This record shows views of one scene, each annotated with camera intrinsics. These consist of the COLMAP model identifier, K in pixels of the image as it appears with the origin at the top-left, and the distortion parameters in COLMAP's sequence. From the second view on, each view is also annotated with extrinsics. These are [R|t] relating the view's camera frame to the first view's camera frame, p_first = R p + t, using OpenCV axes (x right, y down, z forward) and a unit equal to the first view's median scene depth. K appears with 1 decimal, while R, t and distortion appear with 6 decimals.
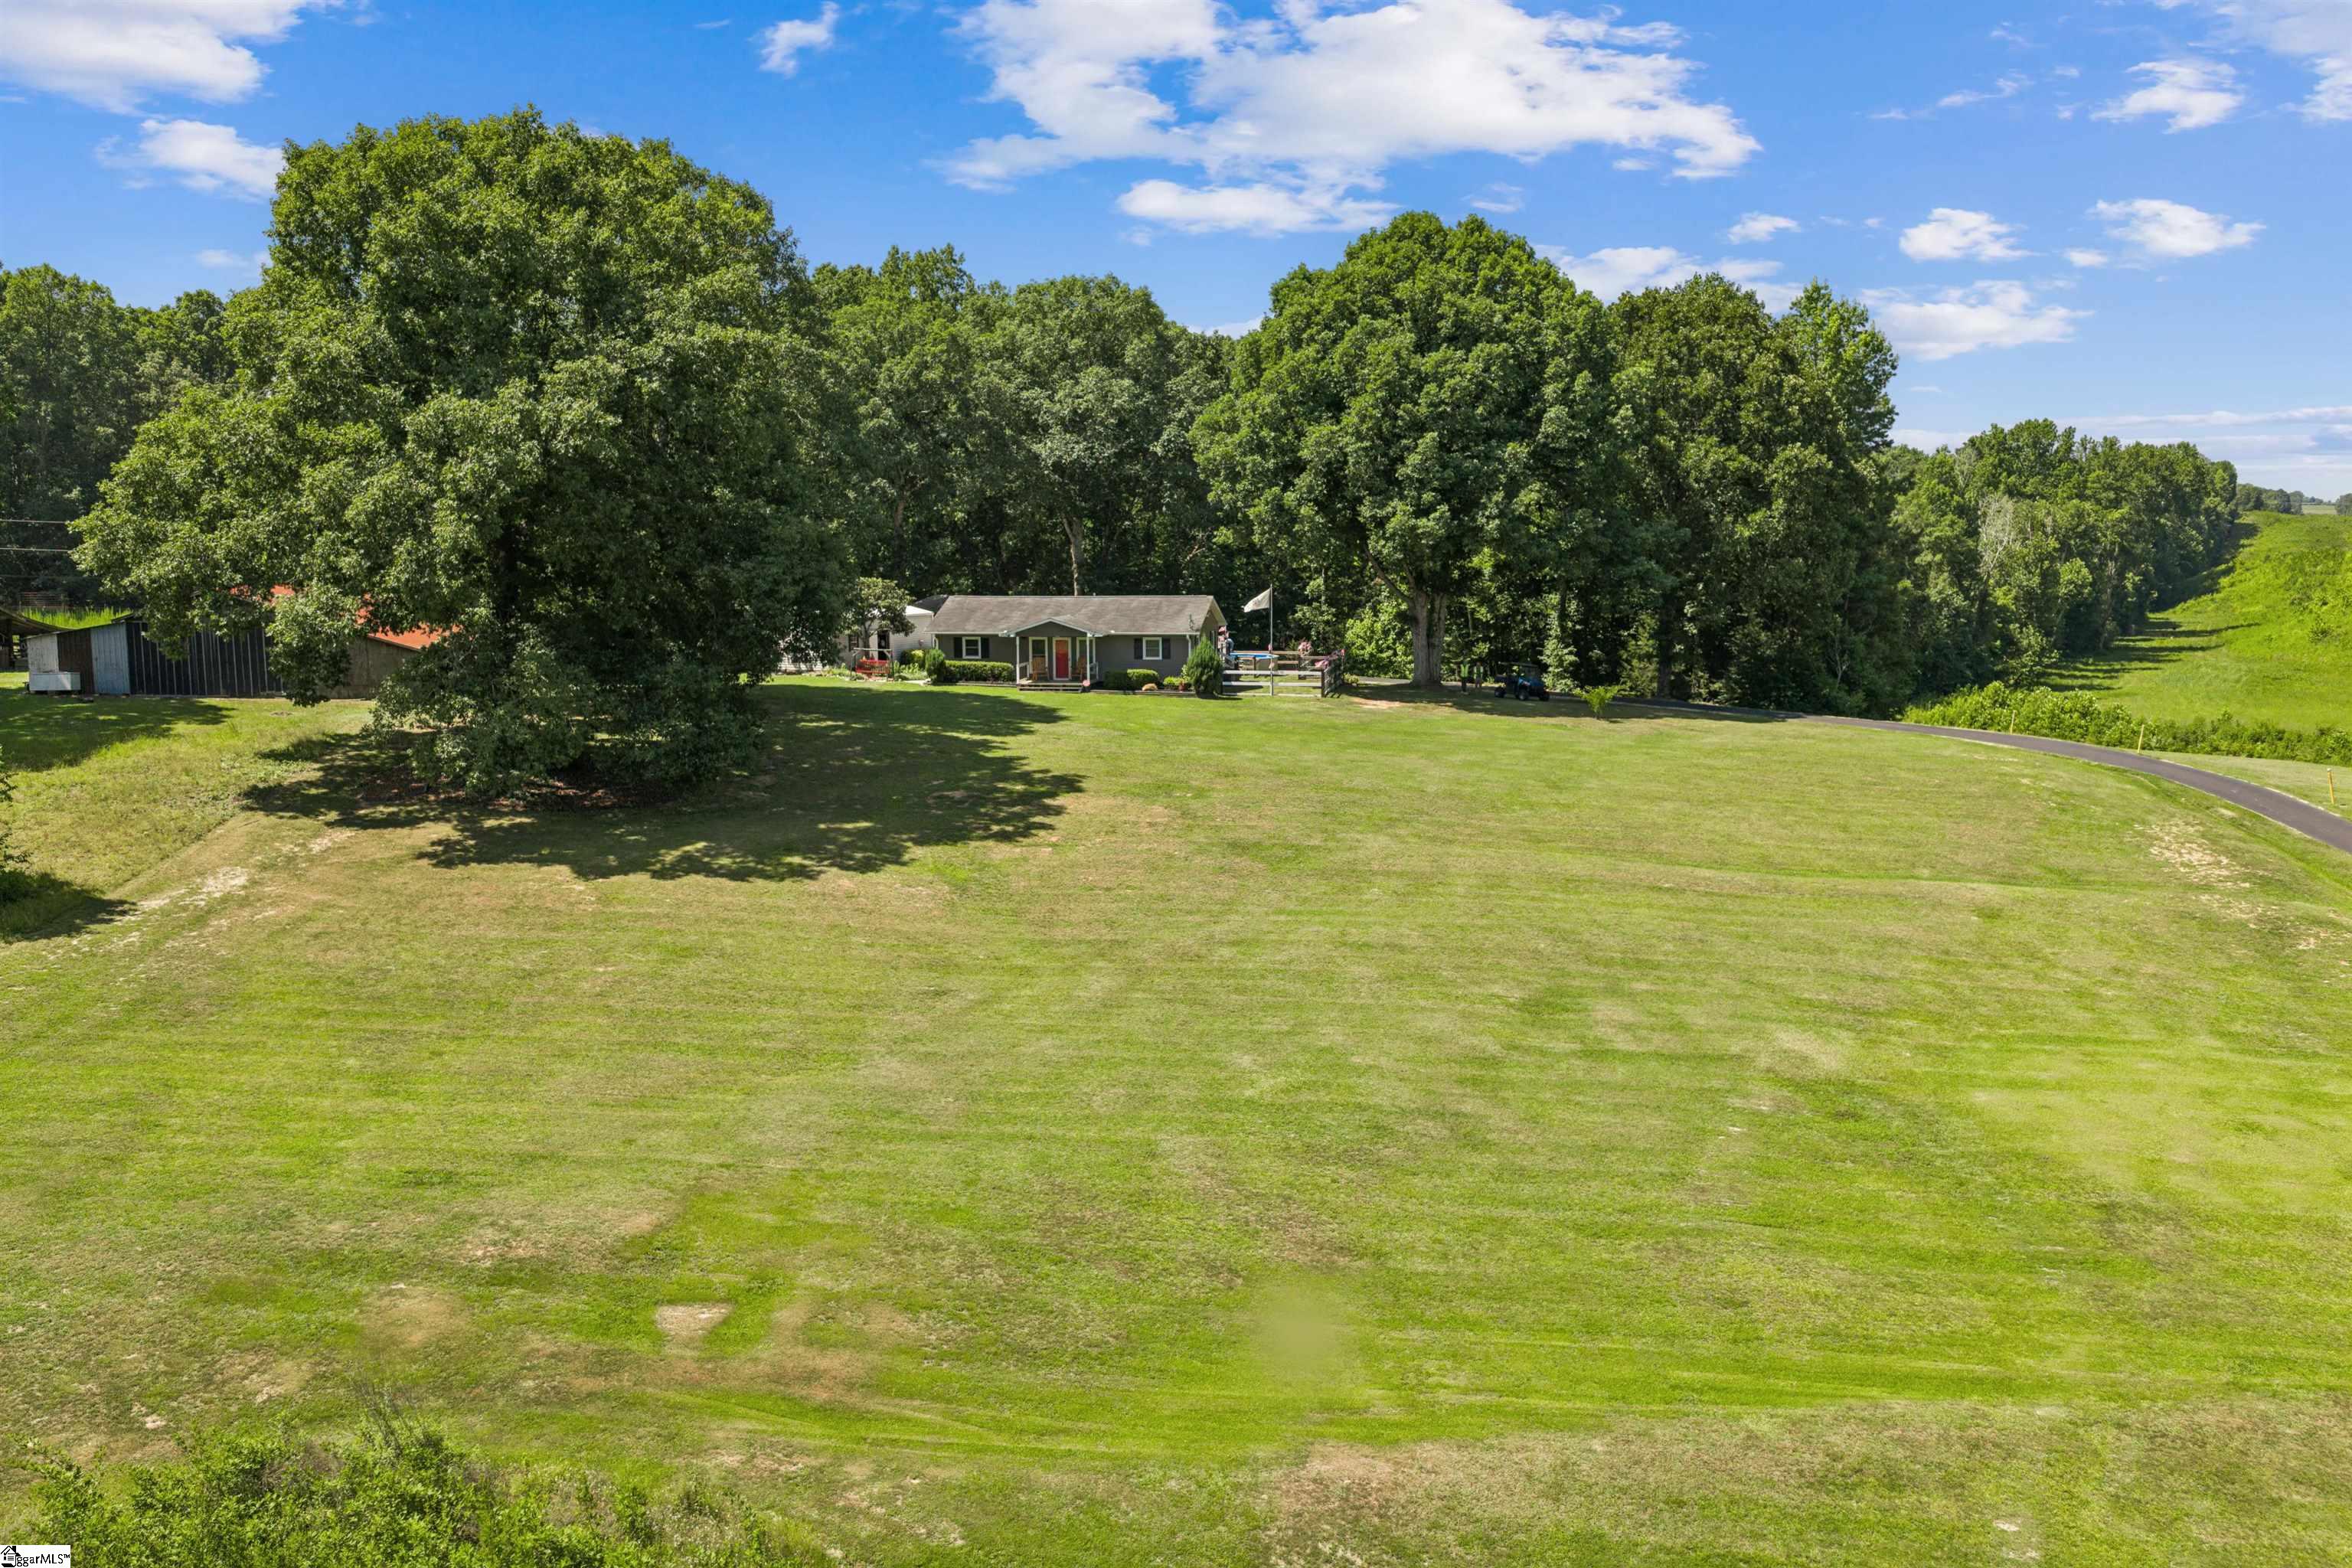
lens RADIAL K [[1956.9, 0, 1176.0], [0, 1956.9, 784.0], [0, 0, 1]] dist [0.009784, -0.010962]
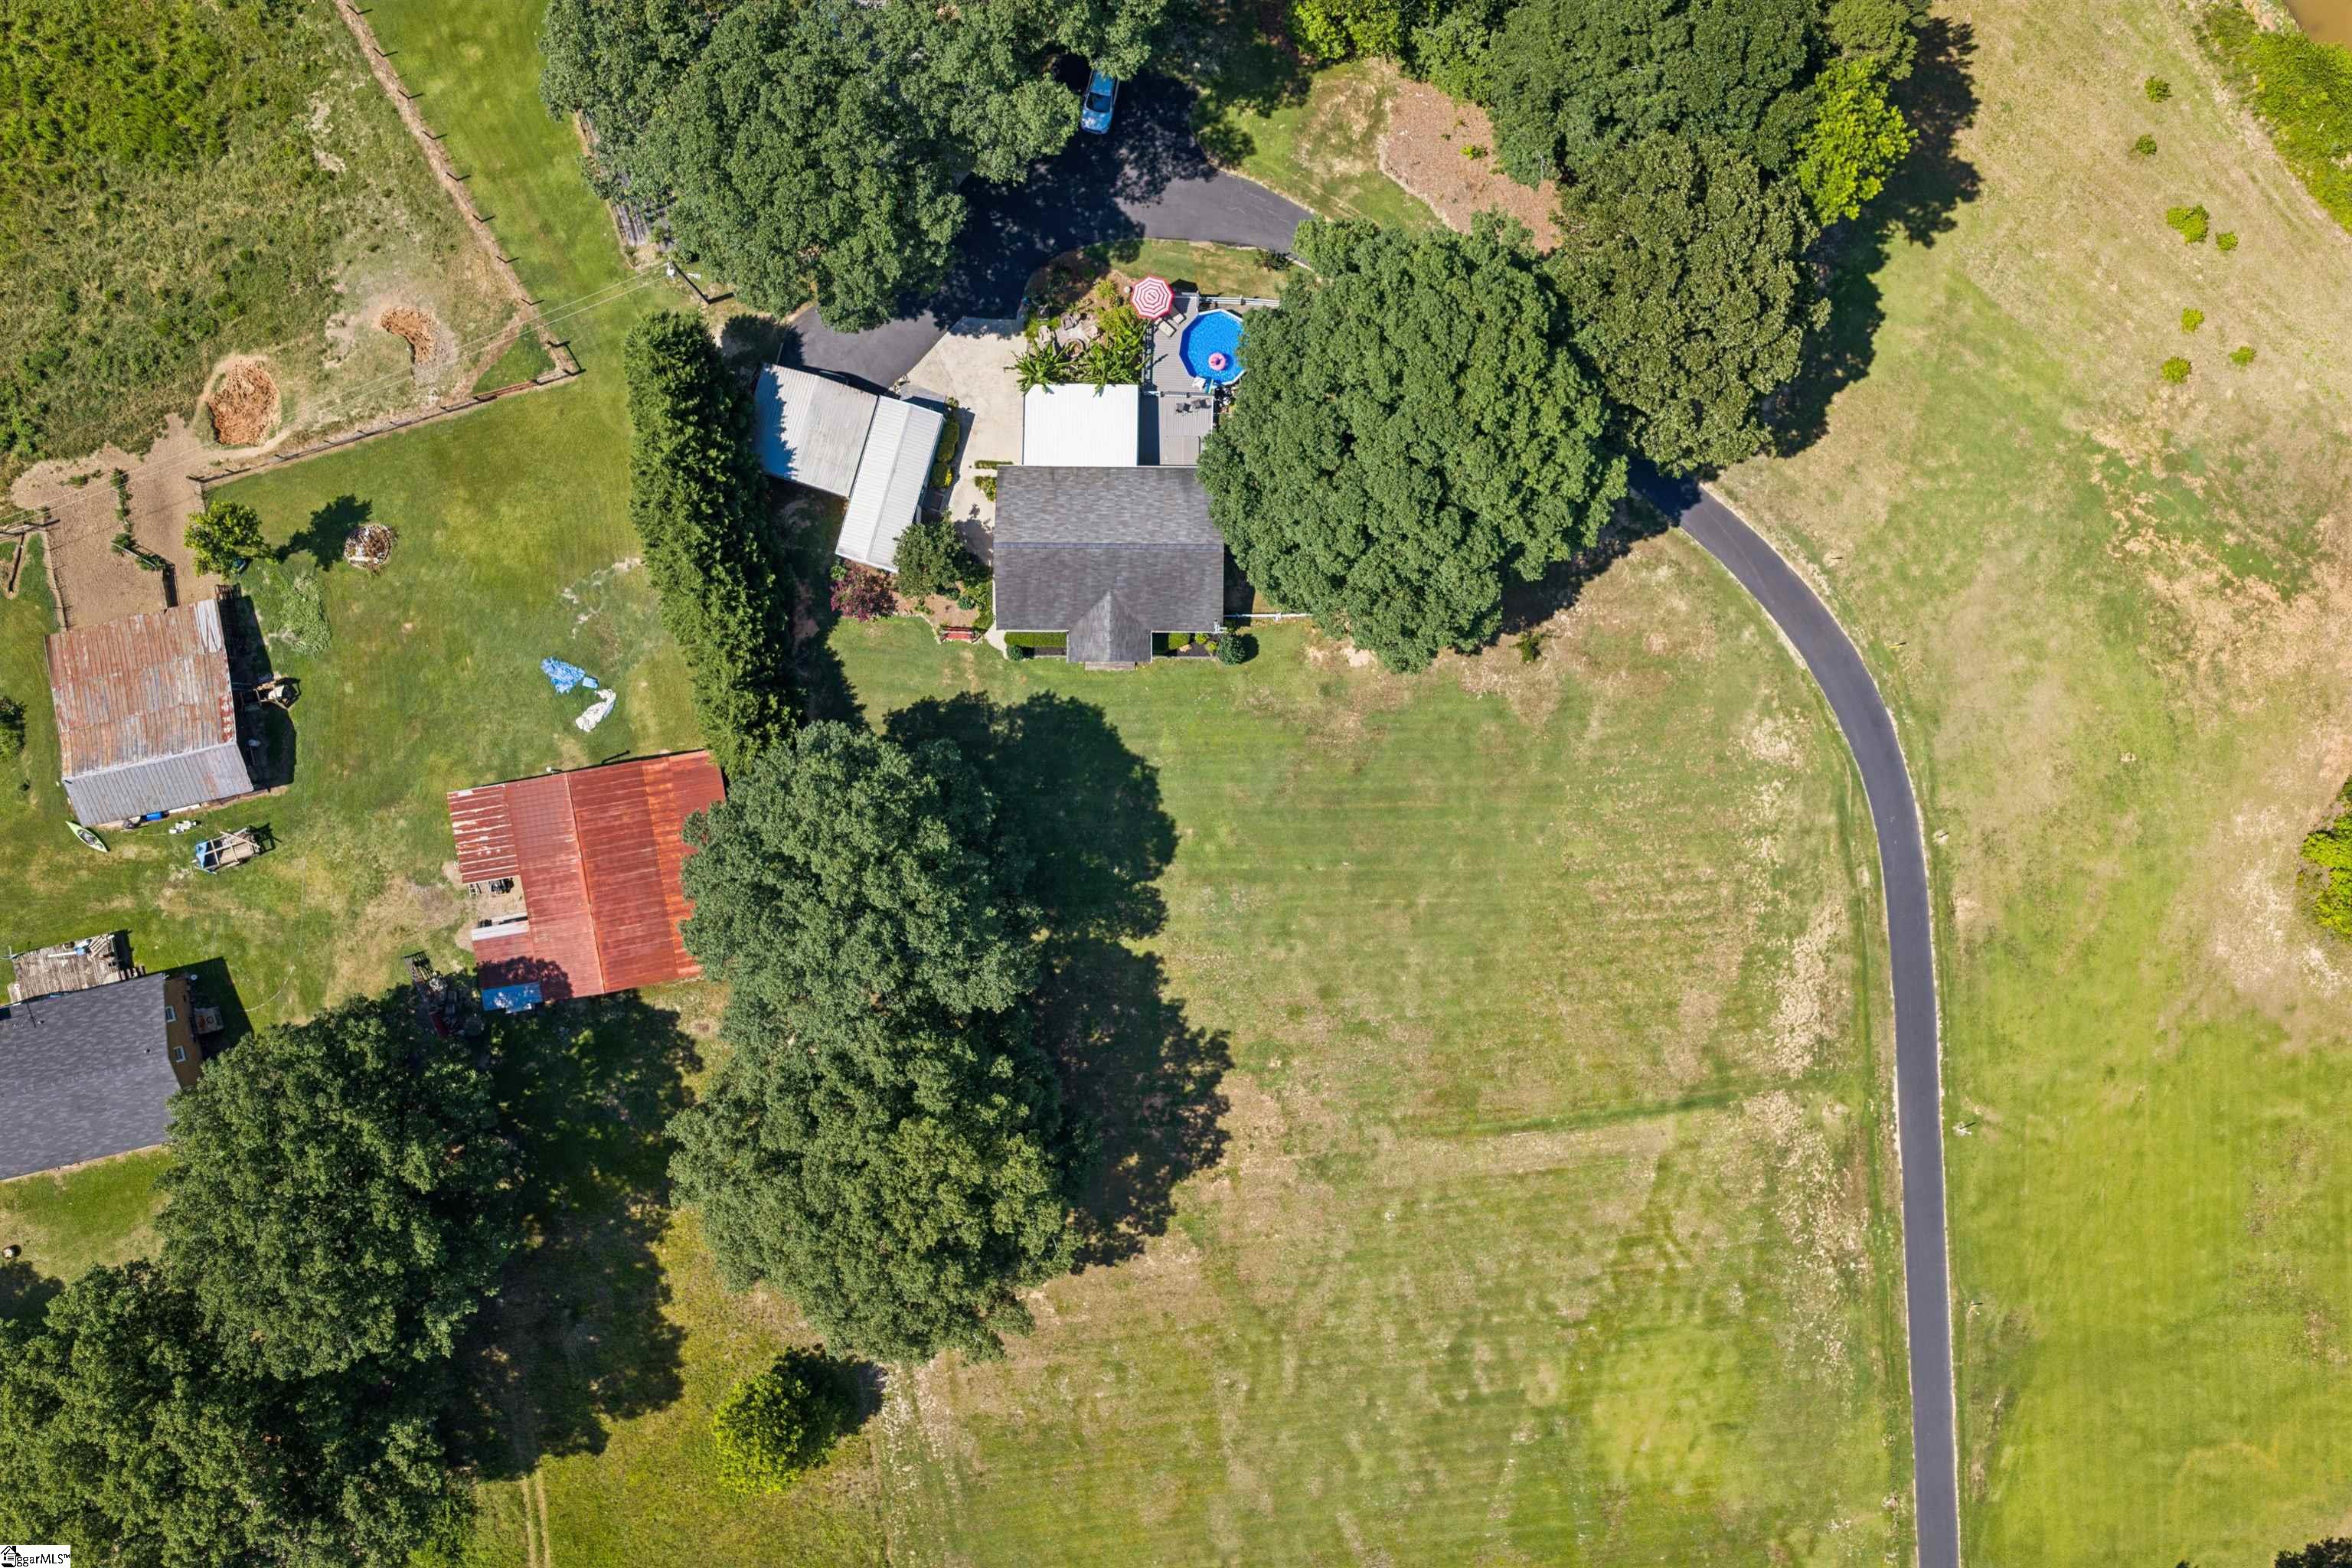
lens RADIAL K [[1950.5, 0, 1179.9], [0, 1950.5, 792.1], [0, 0, 1]] dist [0.016456, -0.019799]
pose [[0.987329, -0.158654, 0.003310, -0.059561], [0.013421, 0.104266, 0.994459, -2.170714], [-0.158120, -0.981813, 0.105075, 1.270619]]
